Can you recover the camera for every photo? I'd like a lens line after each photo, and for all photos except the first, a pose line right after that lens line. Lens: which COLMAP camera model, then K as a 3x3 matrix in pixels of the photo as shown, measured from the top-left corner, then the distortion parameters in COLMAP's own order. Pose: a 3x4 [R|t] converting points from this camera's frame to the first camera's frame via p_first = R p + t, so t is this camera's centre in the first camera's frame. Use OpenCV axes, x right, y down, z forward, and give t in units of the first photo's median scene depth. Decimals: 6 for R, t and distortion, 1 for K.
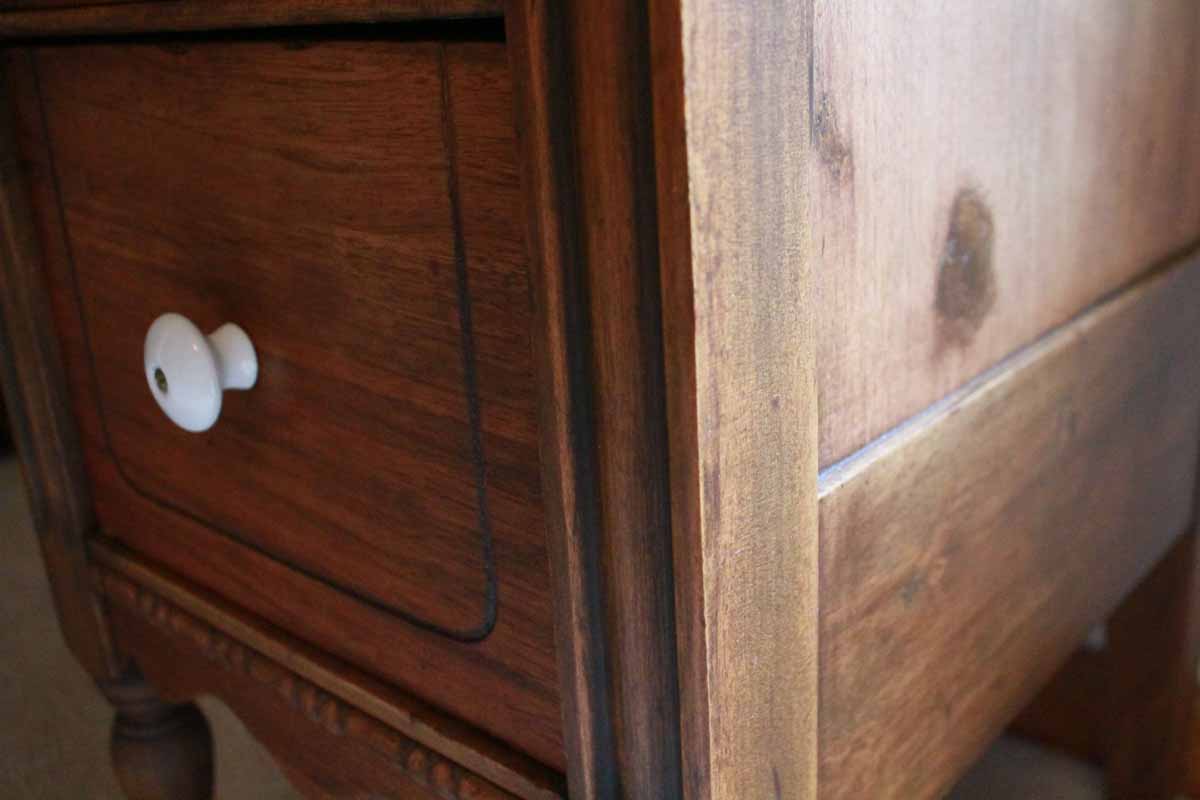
lens RADIAL K [[1211.2, 0, 604.5], [0, 1211.2, 398.6], [0, 0, 1]] dist [-0.113517, 0.000000]
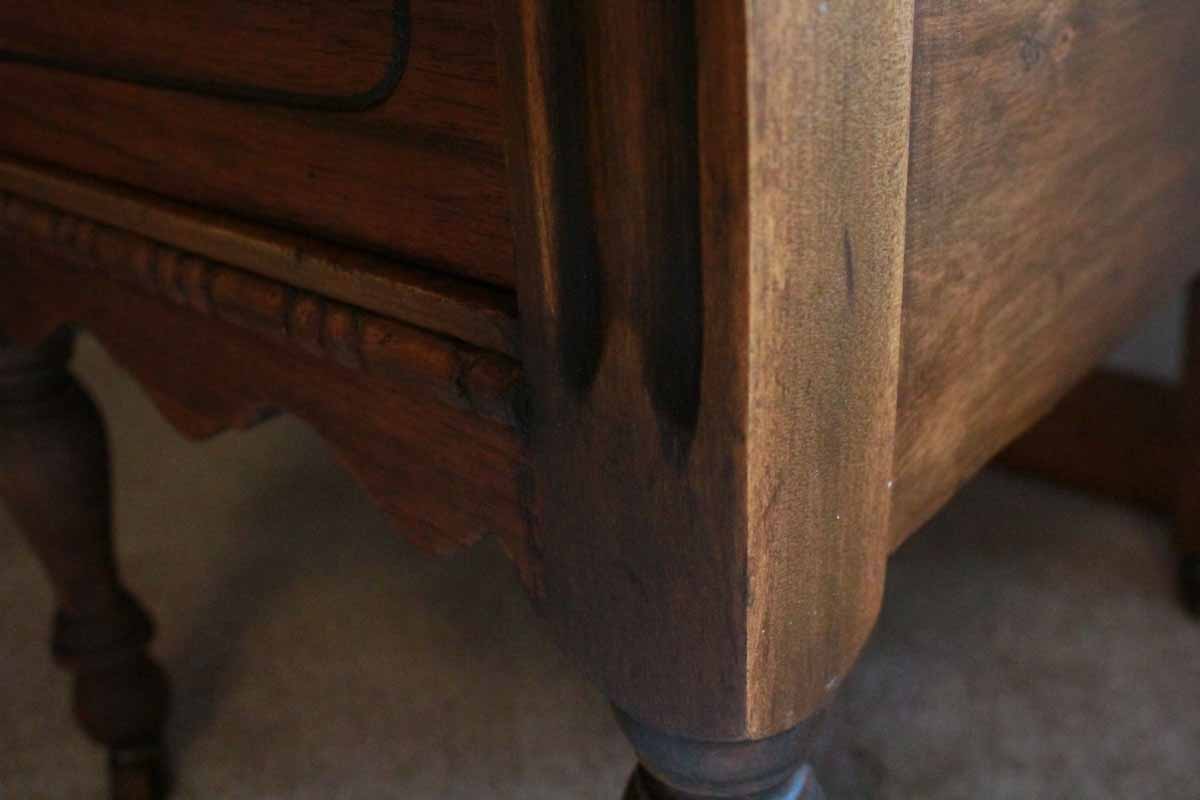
lens RADIAL K [[1211.2, 0, 594.3], [0, 1211.2, 400.6], [0, 0, 1]] dist [-0.113517, 0.000000]
pose [[0.999999, 0.001607, -0.000275, 0.010650], [-0.001562, 0.992507, 0.122181, 0.294185], [0.000470, -0.122181, 0.992508, 0.338243]]
